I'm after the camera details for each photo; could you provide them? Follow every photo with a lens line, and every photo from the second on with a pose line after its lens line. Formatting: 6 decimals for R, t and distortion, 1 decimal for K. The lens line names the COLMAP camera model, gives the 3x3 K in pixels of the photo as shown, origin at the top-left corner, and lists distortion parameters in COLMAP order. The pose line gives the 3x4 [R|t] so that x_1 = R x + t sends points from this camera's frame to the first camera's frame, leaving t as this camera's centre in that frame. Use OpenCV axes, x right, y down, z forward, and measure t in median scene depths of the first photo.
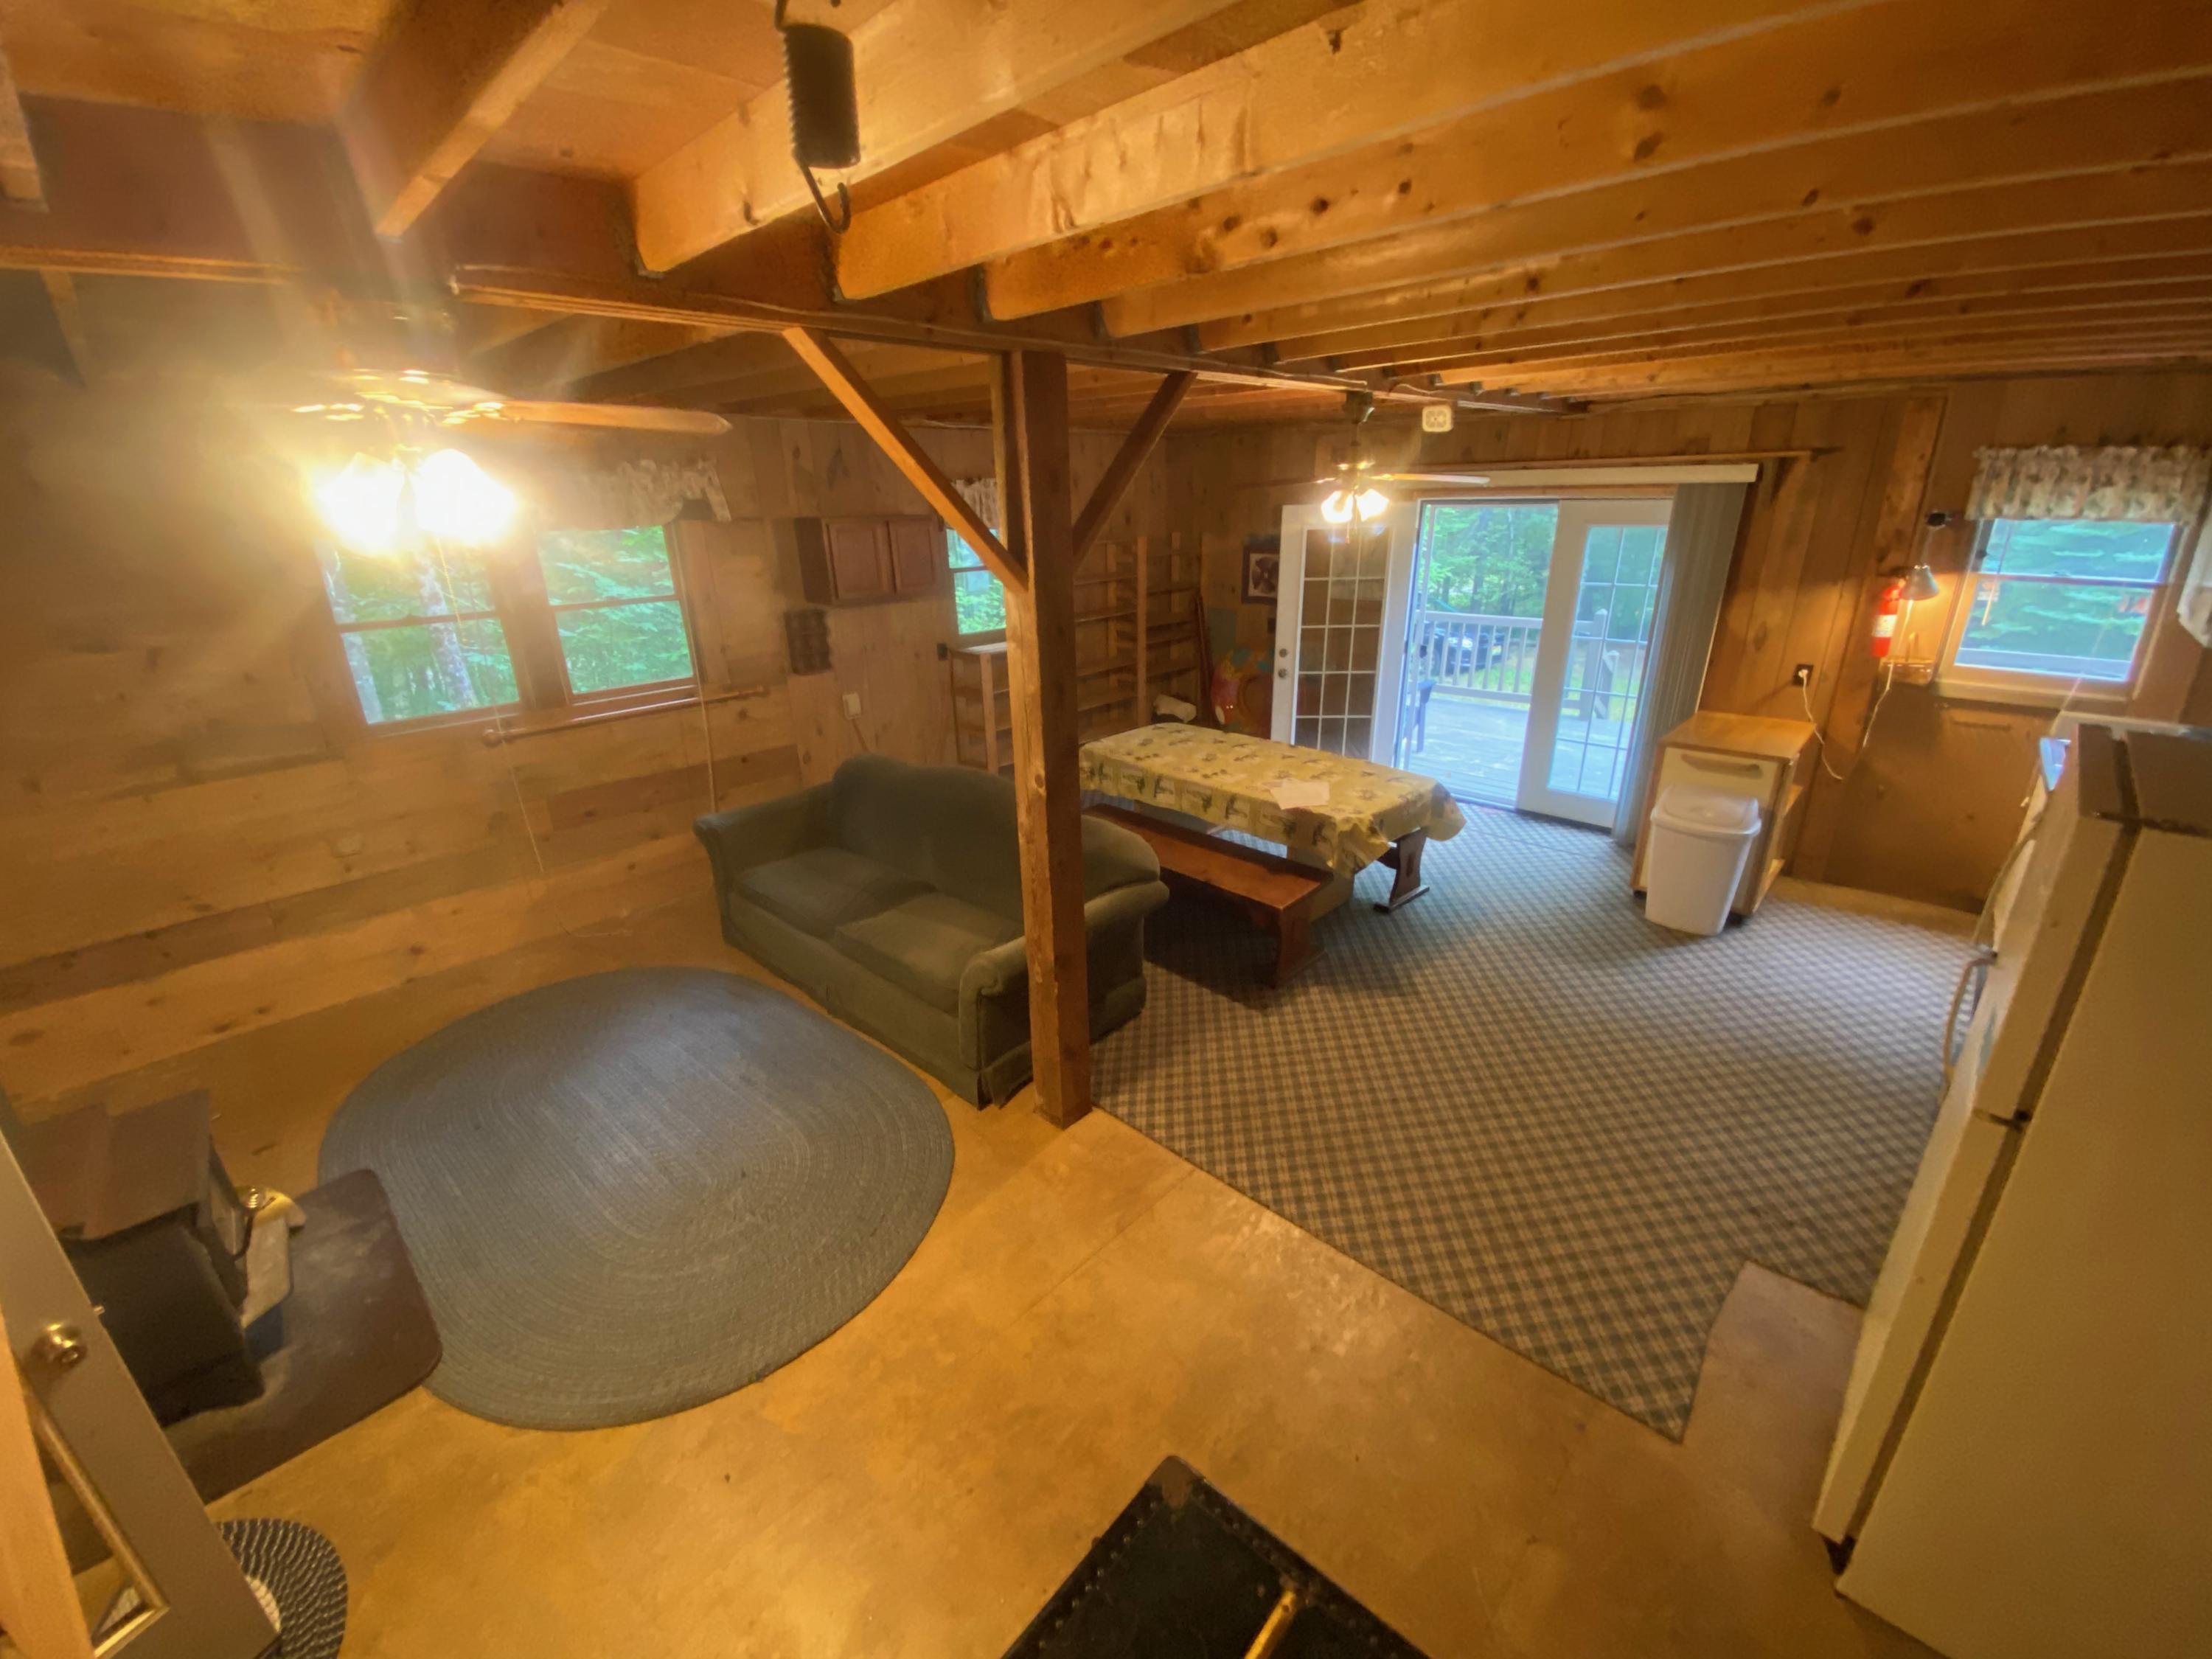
lens RADIAL K [[894.4, 0, 1094.6], [0, 894.4, 826.9], [0, 0, 1]] dist [0.021313, -0.021416]
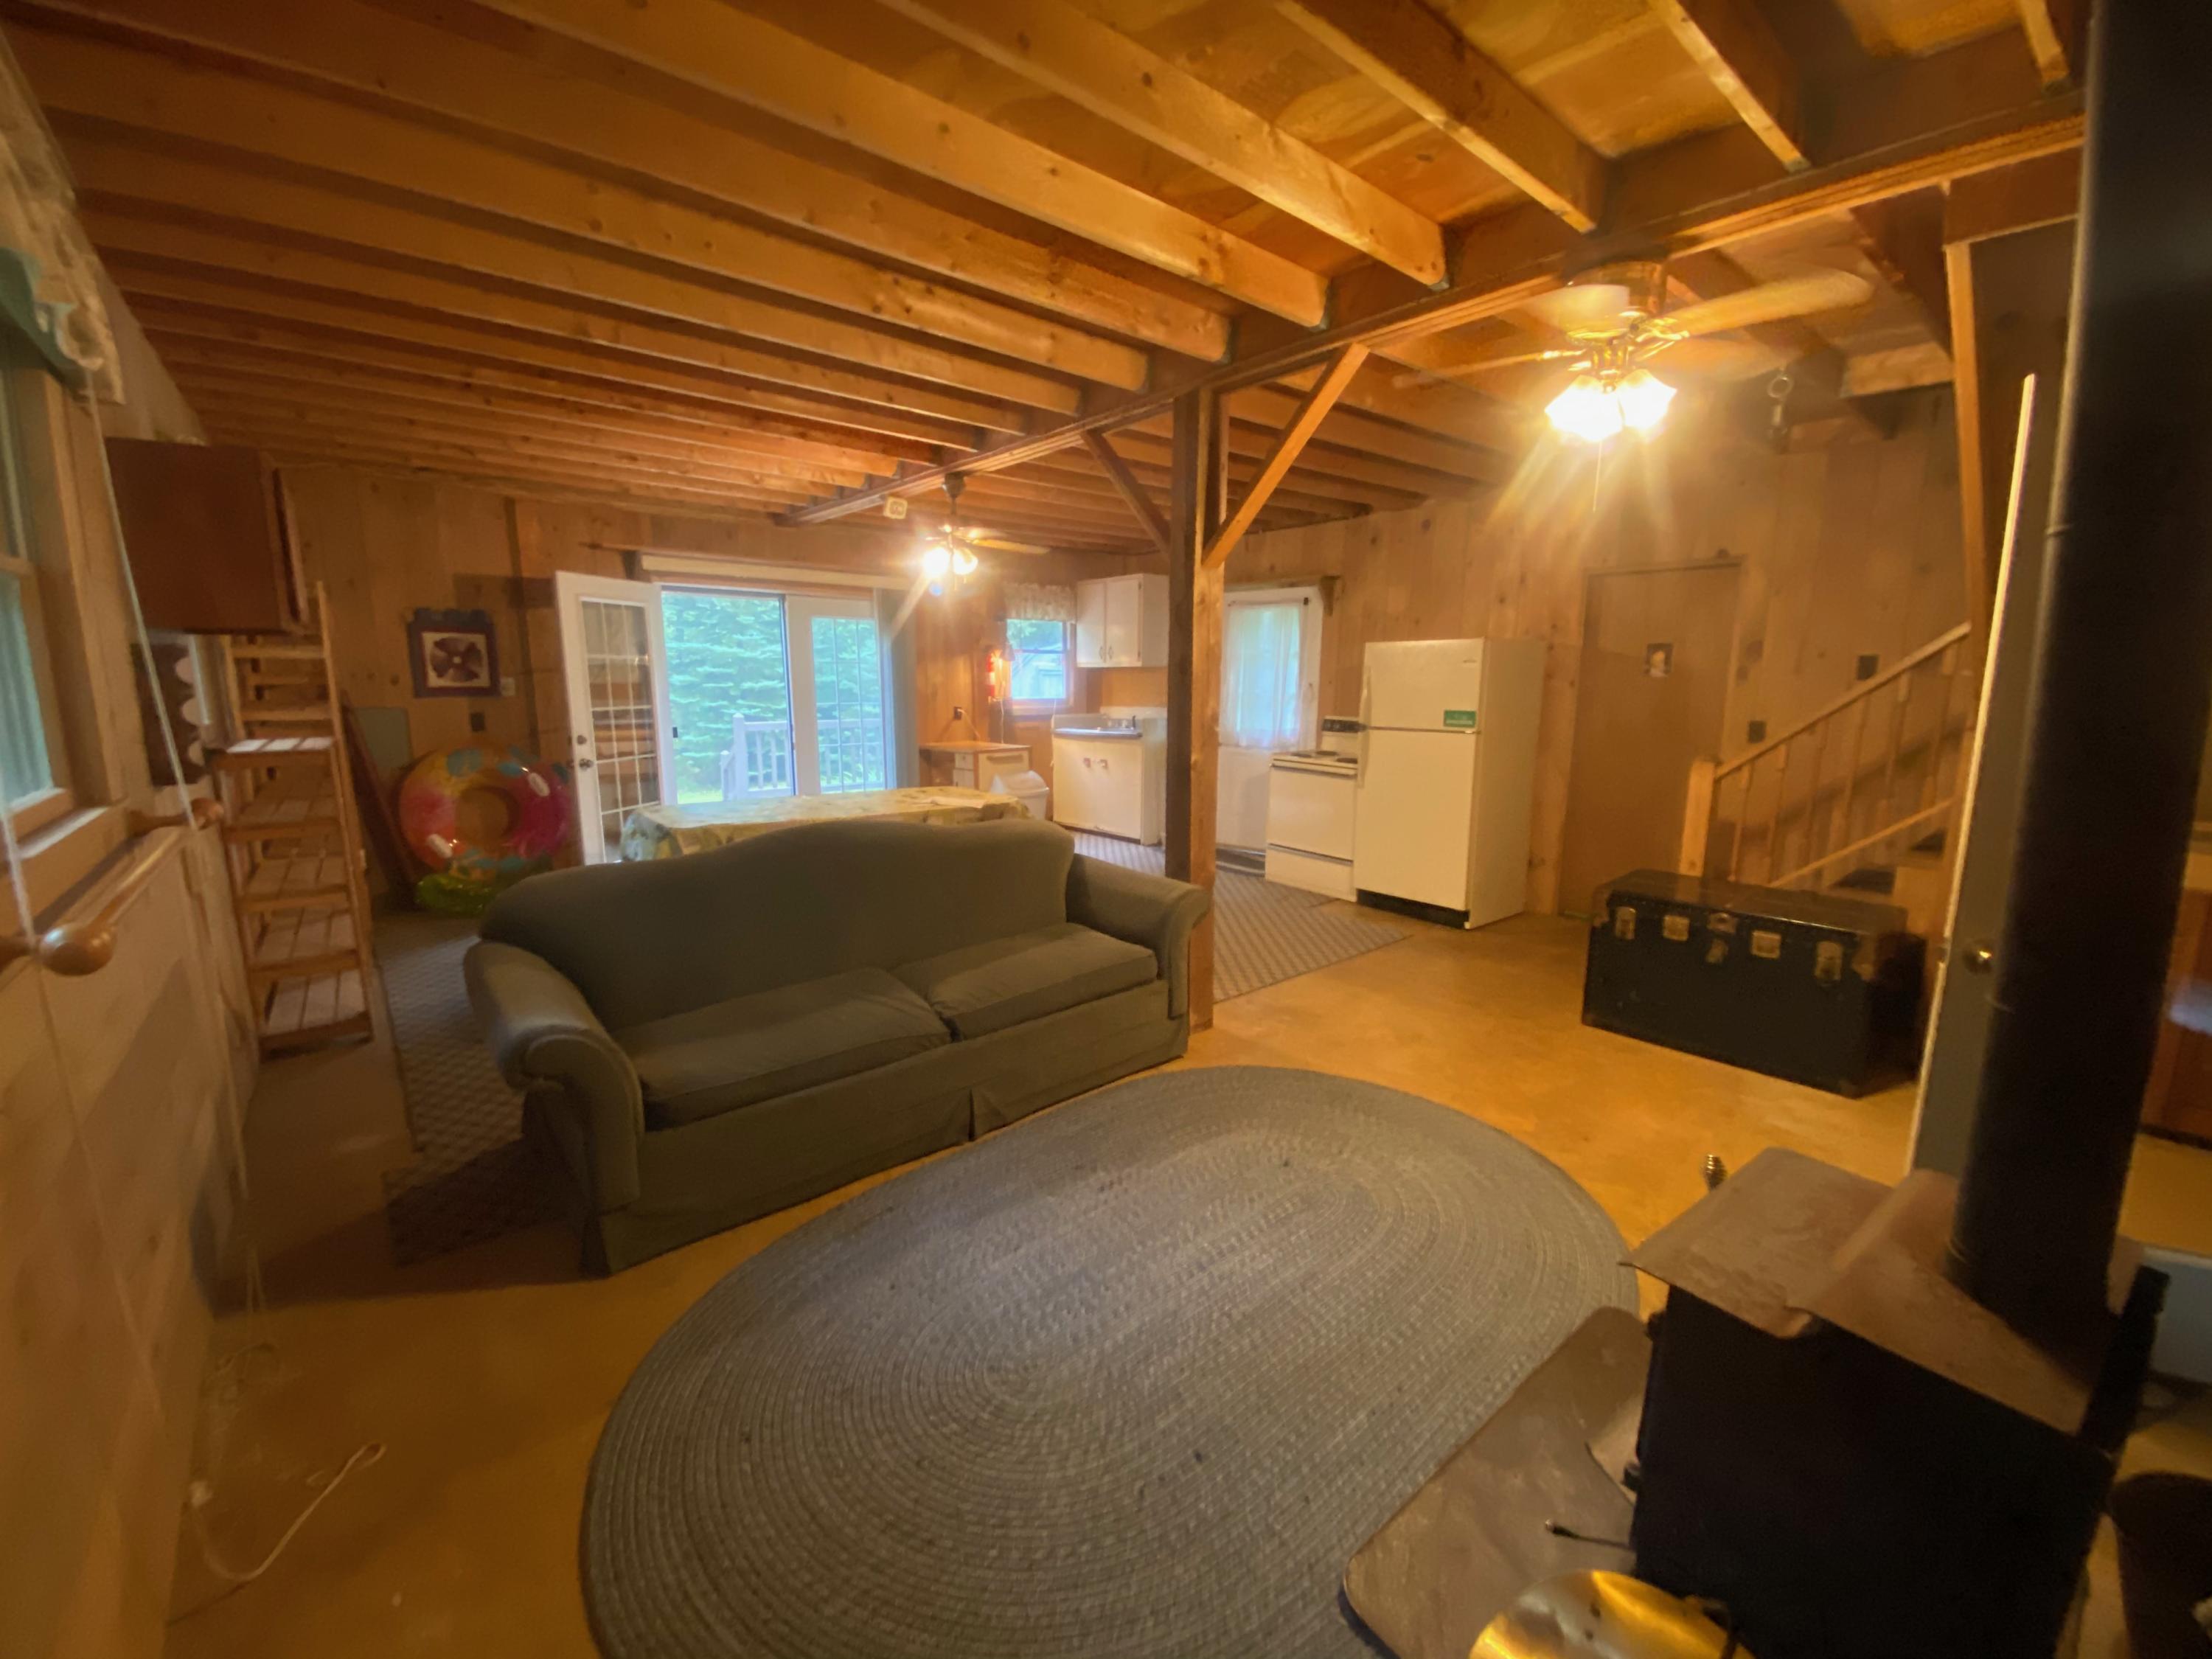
lens RADIAL K [[894.4, 0, 1094.6], [0, 894.4, 826.9], [0, 0, 1]] dist [0.021313, -0.021416]
pose [[0.107772, -0.139708, 0.984310, -0.857075], [0.334562, 0.937428, 0.096423, -0.054163], [-0.936191, 0.318921, 0.147770, 0.652685]]
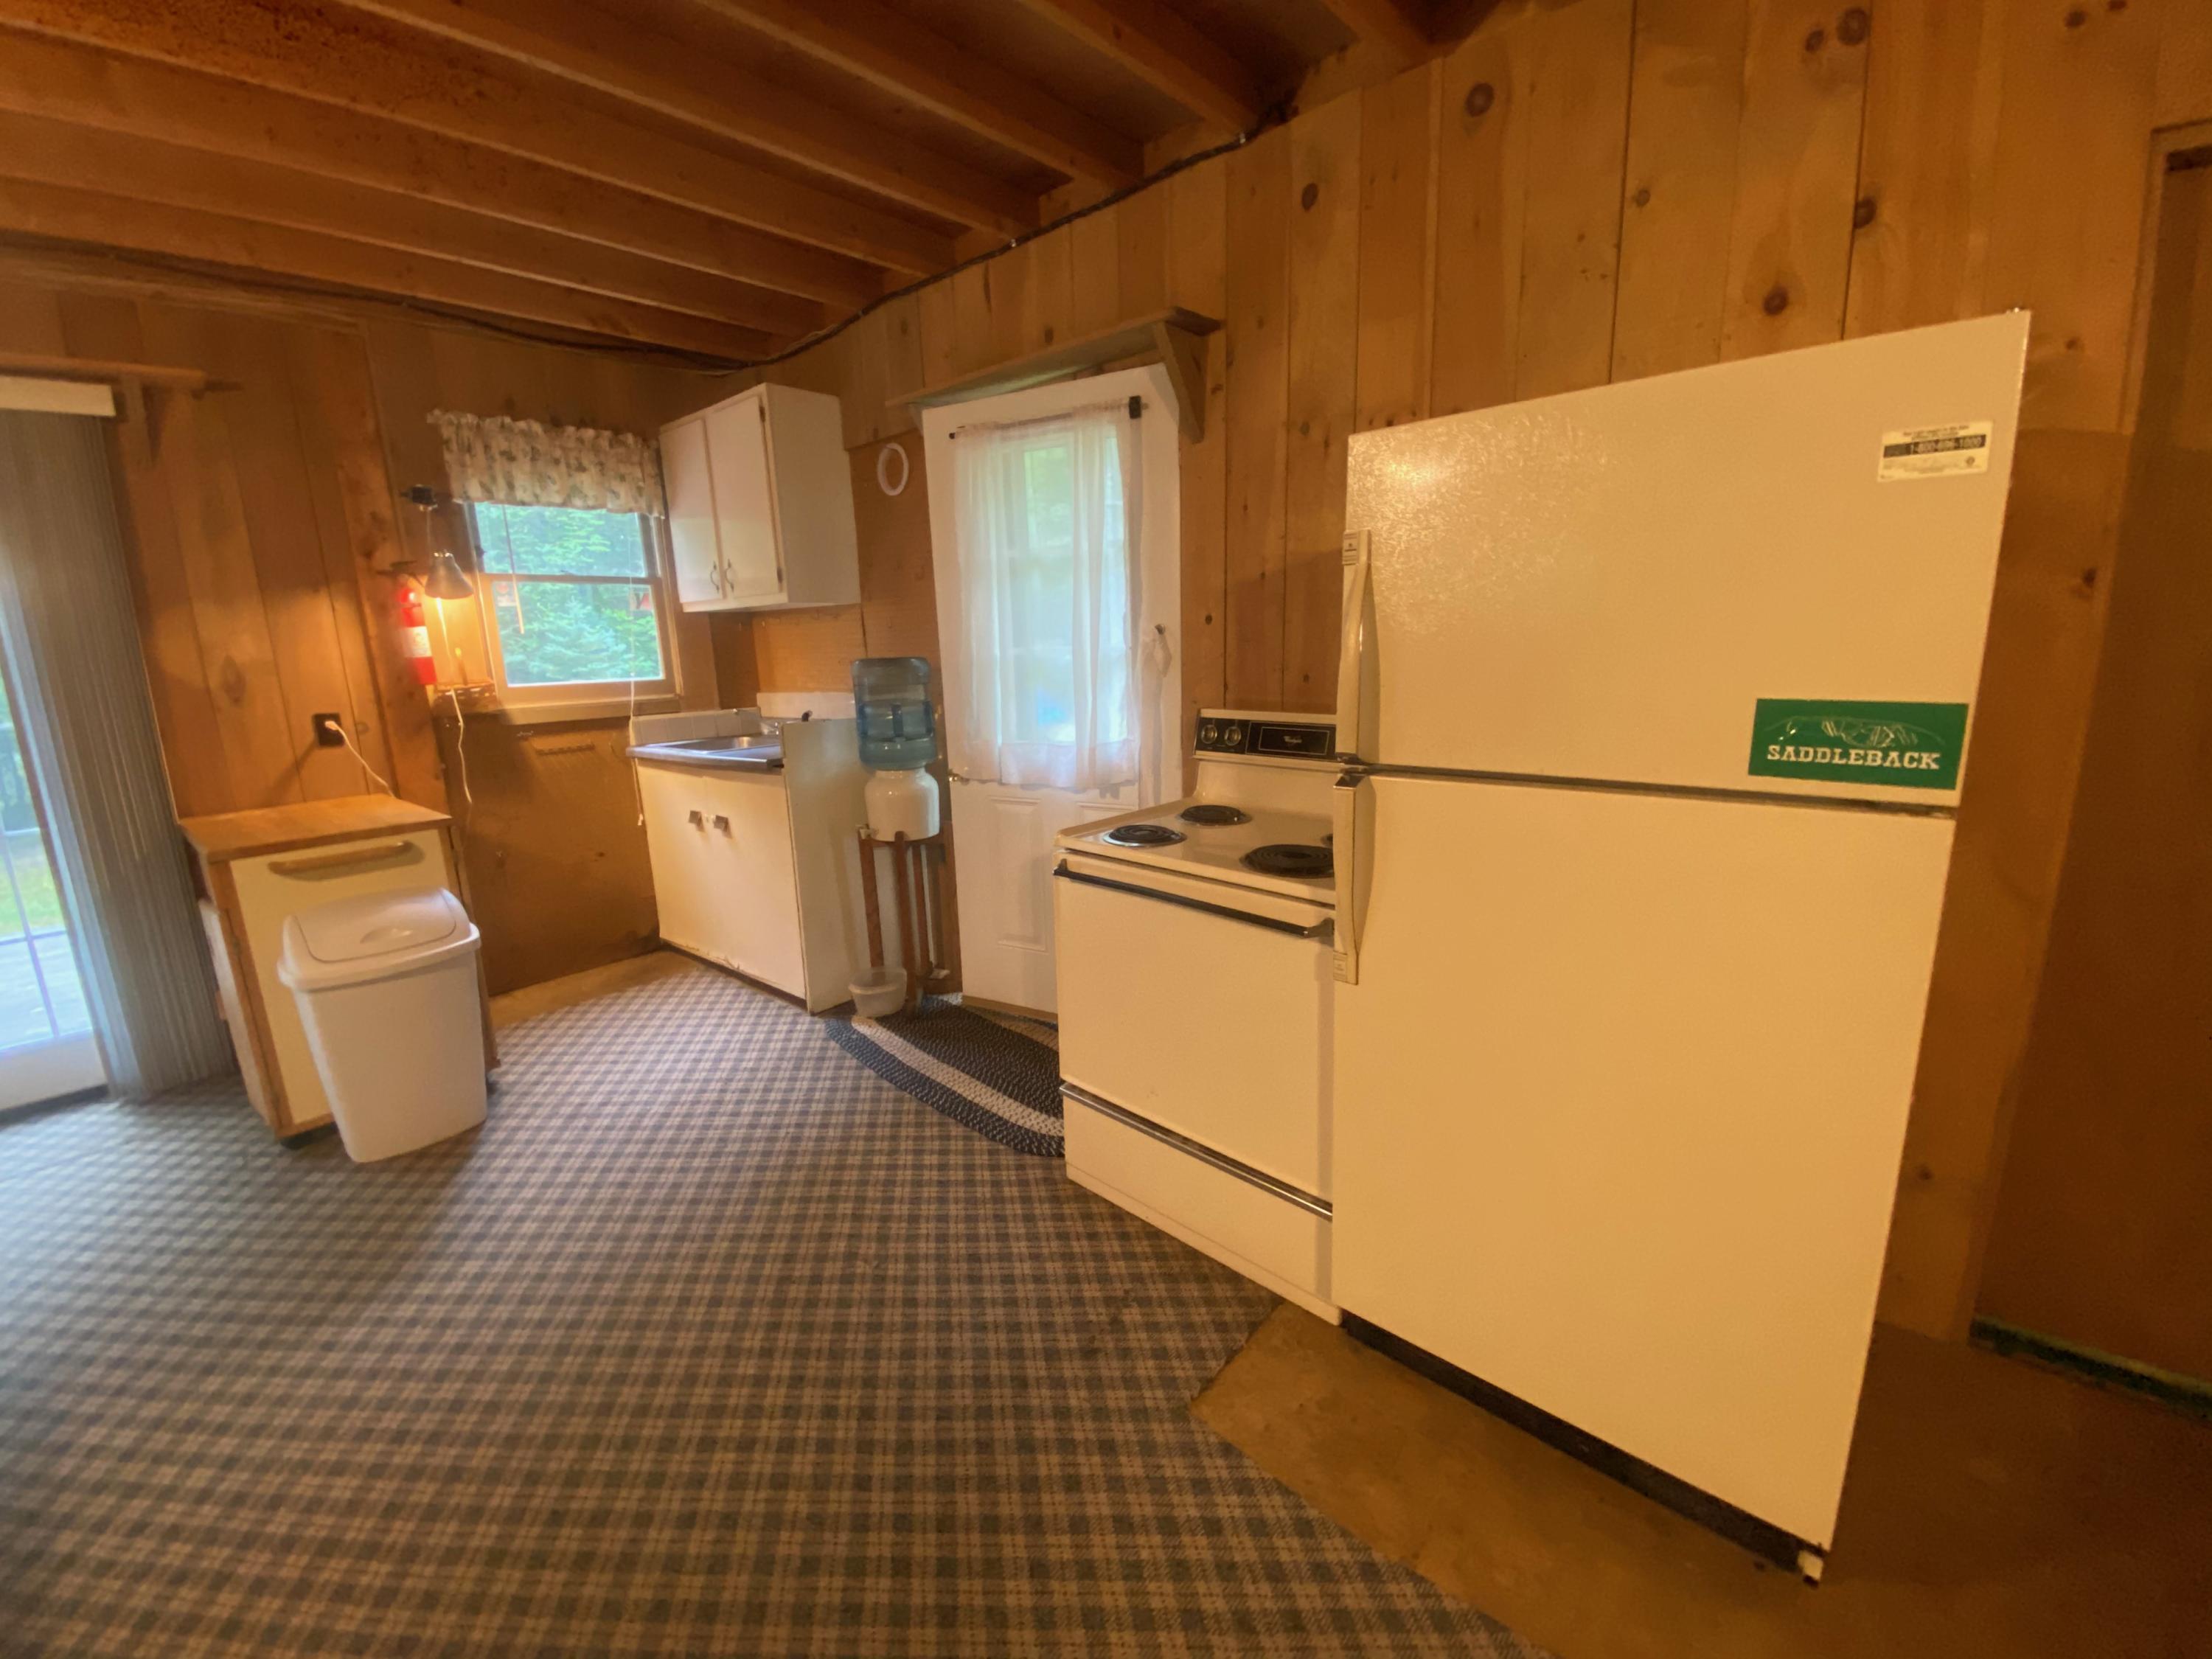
lens RADIAL K [[894.4, 0, 1094.6], [0, 894.4, 826.9], [0, 0, 1]] dist [0.021313, -0.021416]
pose [[-0.040864, -0.181579, 0.982527, 0.112751], [0.375008, 0.908673, 0.183527, -0.015405], [-0.926121, 0.375955, 0.030961, 0.528185]]
